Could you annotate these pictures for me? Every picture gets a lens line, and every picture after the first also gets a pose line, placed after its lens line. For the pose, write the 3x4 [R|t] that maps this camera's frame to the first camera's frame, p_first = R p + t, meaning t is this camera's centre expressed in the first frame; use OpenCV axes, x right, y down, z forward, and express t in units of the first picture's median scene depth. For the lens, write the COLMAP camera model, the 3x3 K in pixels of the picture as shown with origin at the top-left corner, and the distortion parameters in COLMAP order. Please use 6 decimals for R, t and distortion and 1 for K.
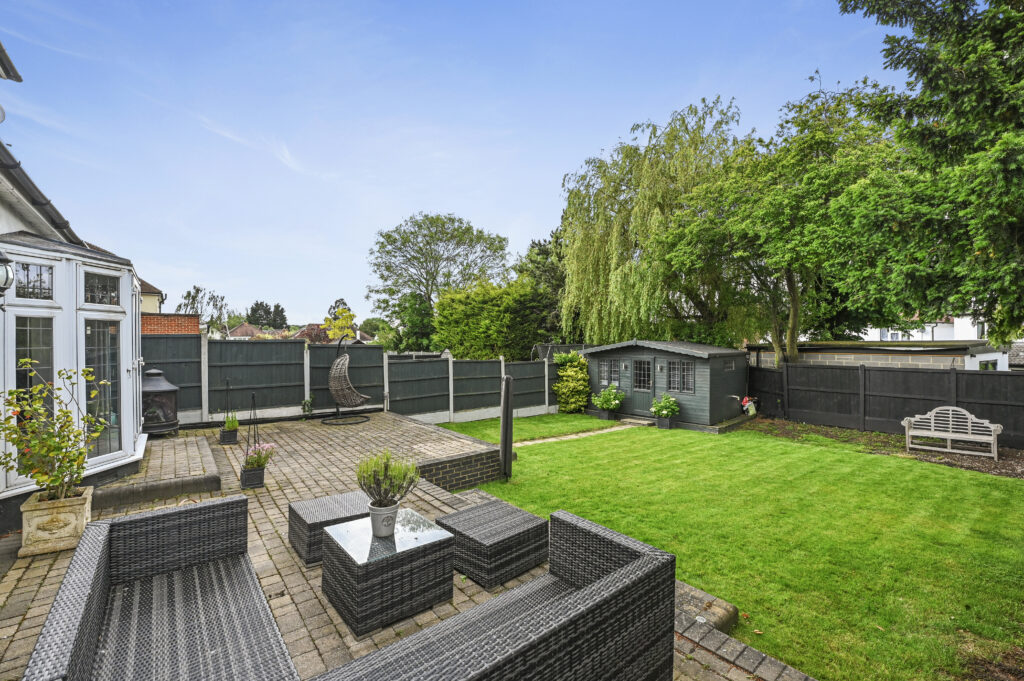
lens RADIAL K [[418.4, 0, 511.2], [0, 418.4, 337.6], [0, 0, 1]] dist [-0.015837, -0.000135]
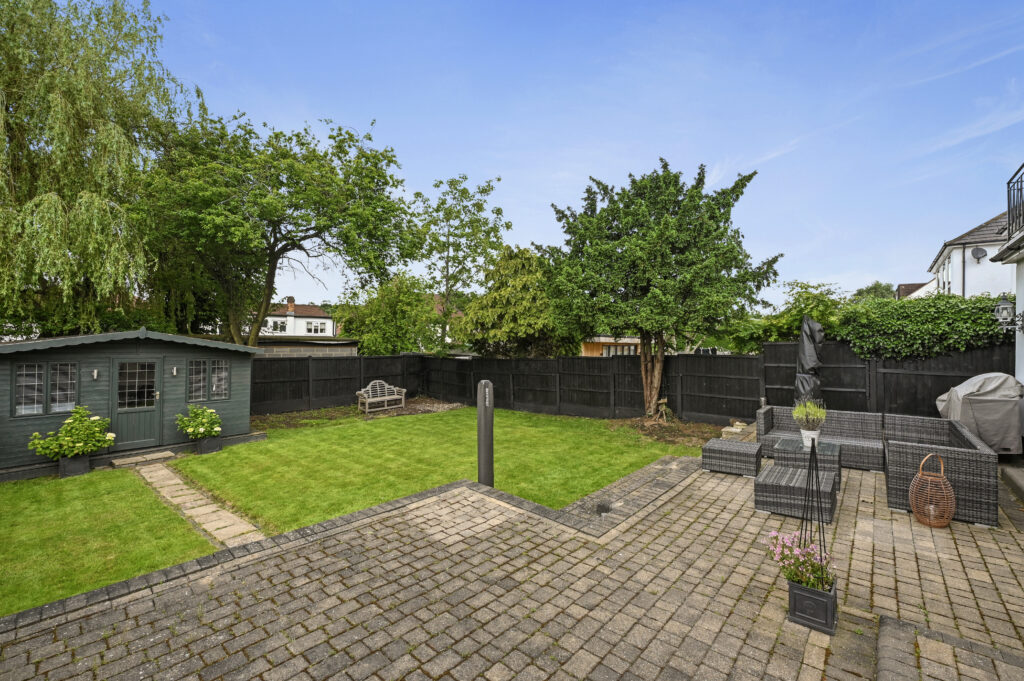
lens RADIAL K [[418.4, 0, 511.2], [0, 418.4, 337.6], [0, 0, 1]] dist [-0.015837, -0.000135]
pose [[-0.152111, 0.006692, 0.988341, -0.369760], [-0.027384, 0.999565, -0.010983, 0.008181], [-0.987984, -0.028736, -0.151861, 0.500913]]
